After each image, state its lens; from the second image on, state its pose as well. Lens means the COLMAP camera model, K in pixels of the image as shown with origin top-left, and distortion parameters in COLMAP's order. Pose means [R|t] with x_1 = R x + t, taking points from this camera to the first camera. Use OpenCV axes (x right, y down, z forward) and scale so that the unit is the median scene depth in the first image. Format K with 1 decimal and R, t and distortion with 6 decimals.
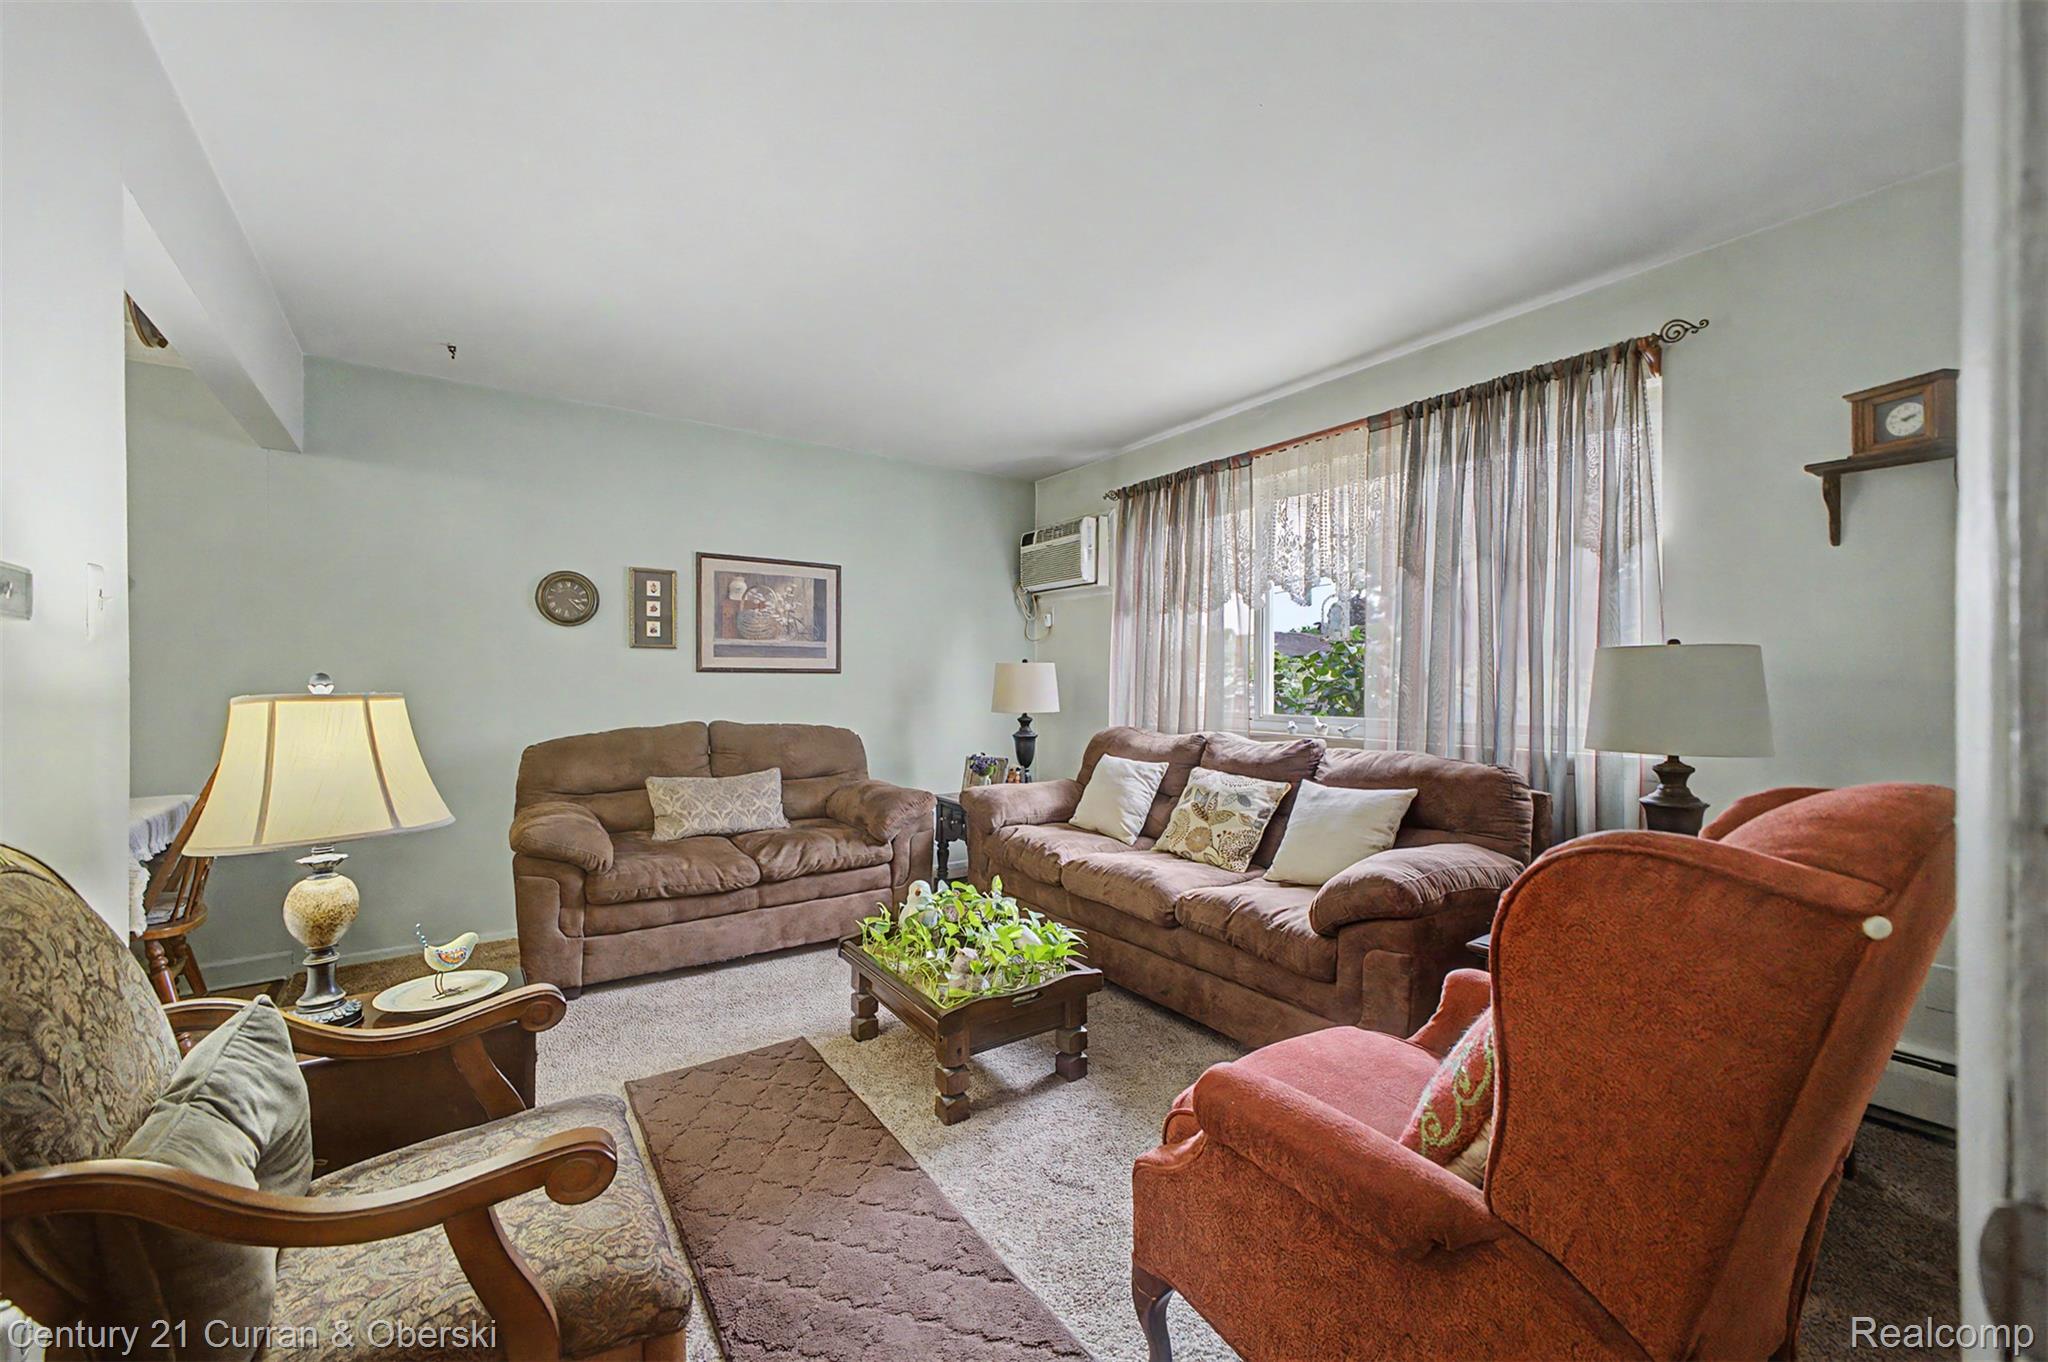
lens RADIAL K [[810.9, 0, 1024.2], [0, 810.9, 661.0], [0, 0, 1]] dist [0.023282, -0.008507]
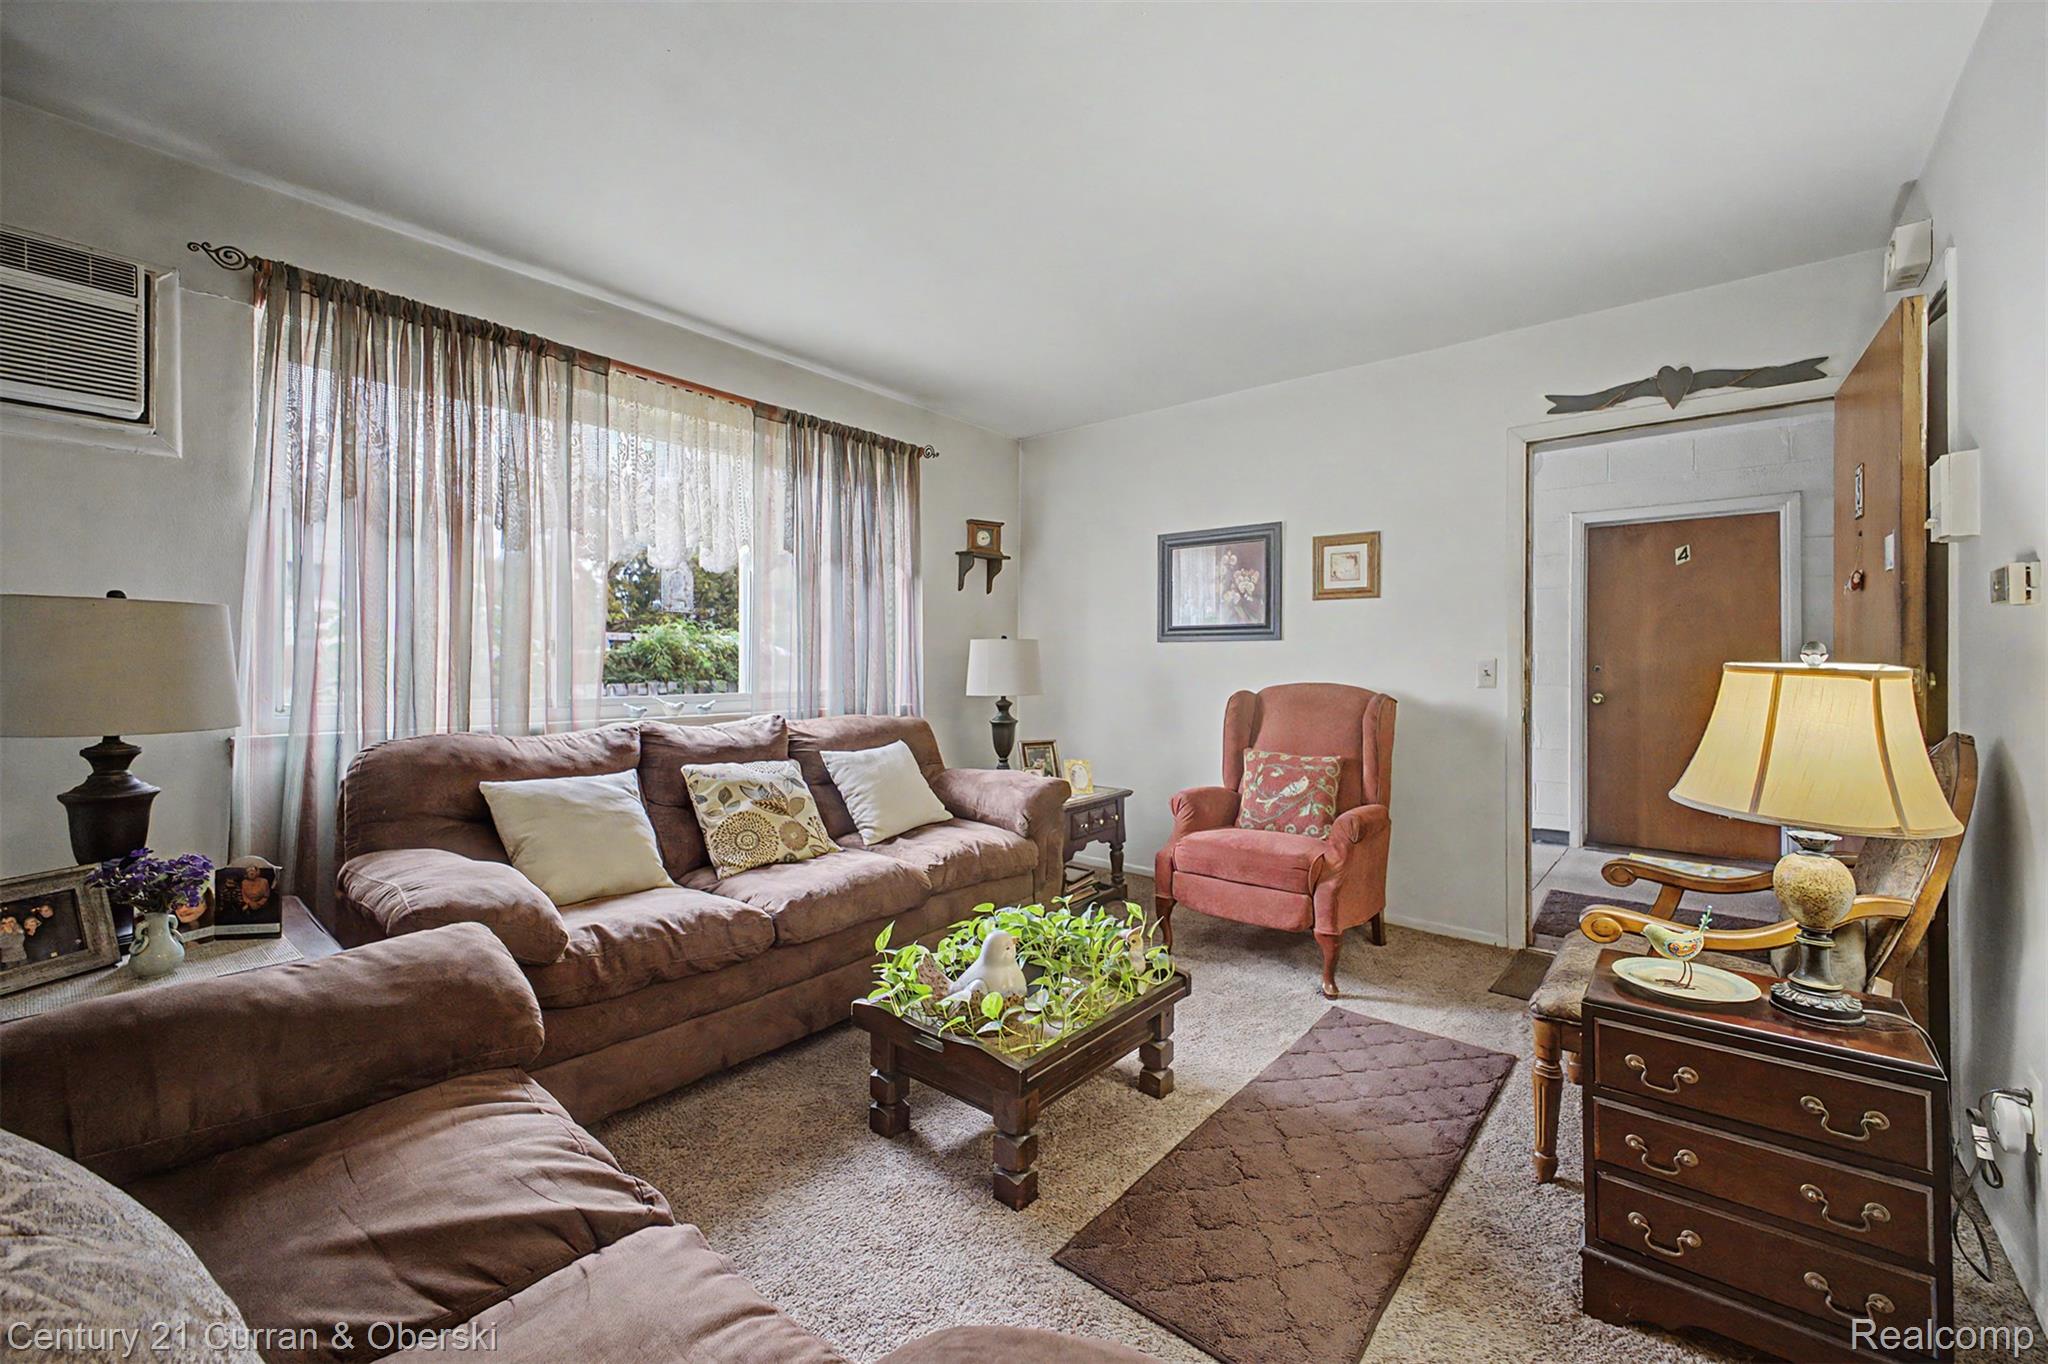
lens RADIAL K [[810.9, 0, 1024.2], [0, 810.9, 662.0], [0, 0, 1]] dist [0.023282, -0.008507]
pose [[-0.268976, -0.000244, 0.963147, -0.674054], [-0.025916, 0.999640, -0.006984, 0.029777], [-0.962798, -0.026840, -0.268885, 0.961497]]
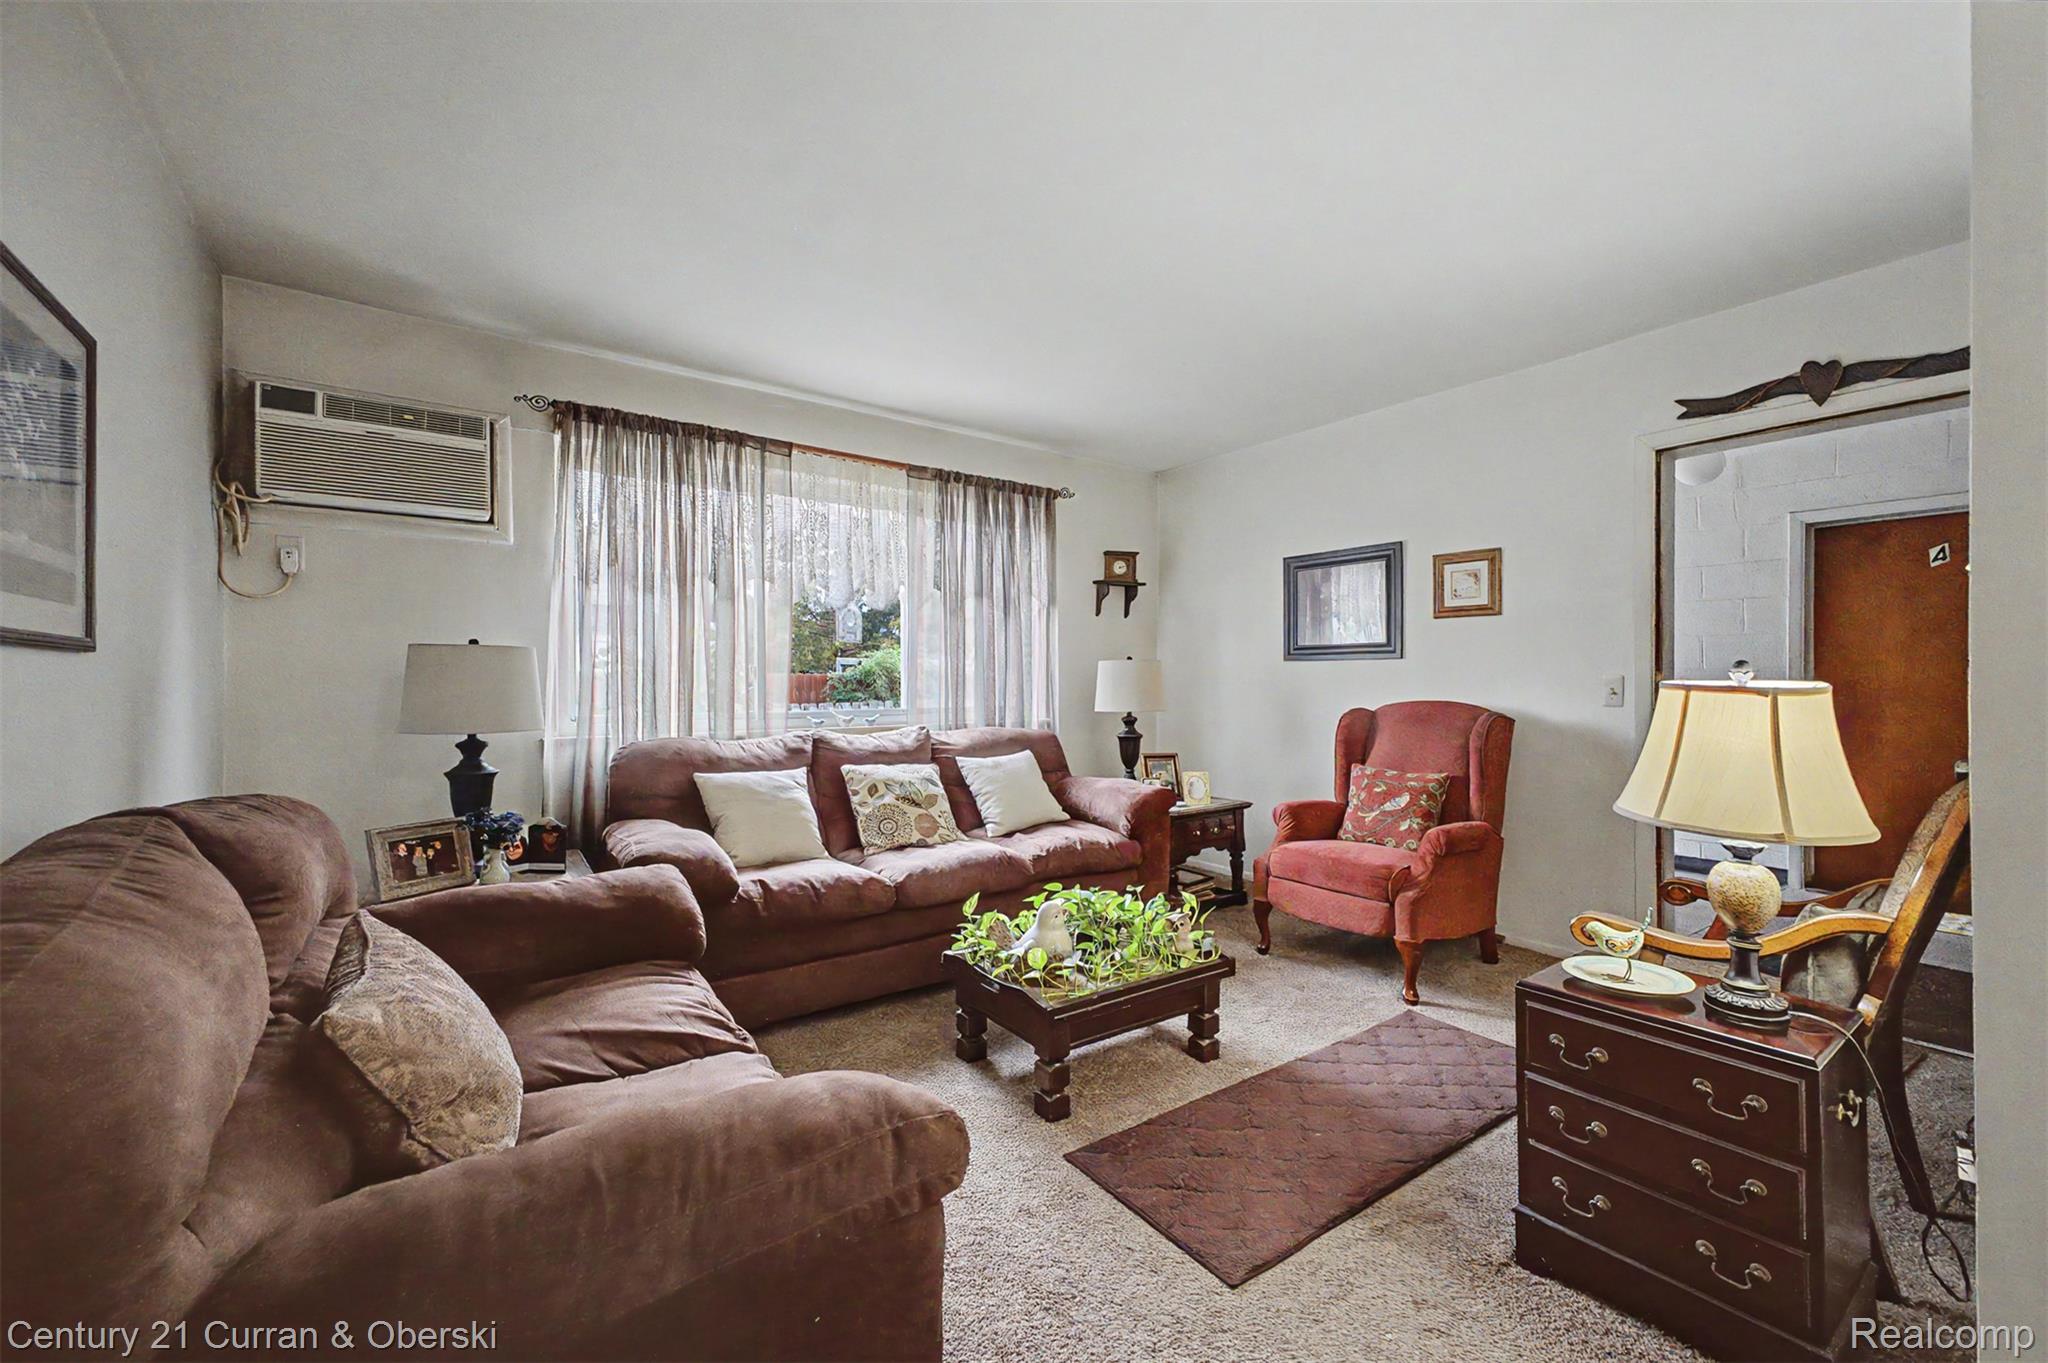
lens RADIAL K [[801.1, 0, 1030.6], [0, 801.1, 680.4], [0, 0, 1]] dist [0.028482, -0.012116]
pose [[-0.022258, -0.000185, 0.999752, -0.811479], [-0.022577, 0.999745, -0.000318, 0.024928], [-0.999497, -0.022579, -0.022257, 0.853874]]
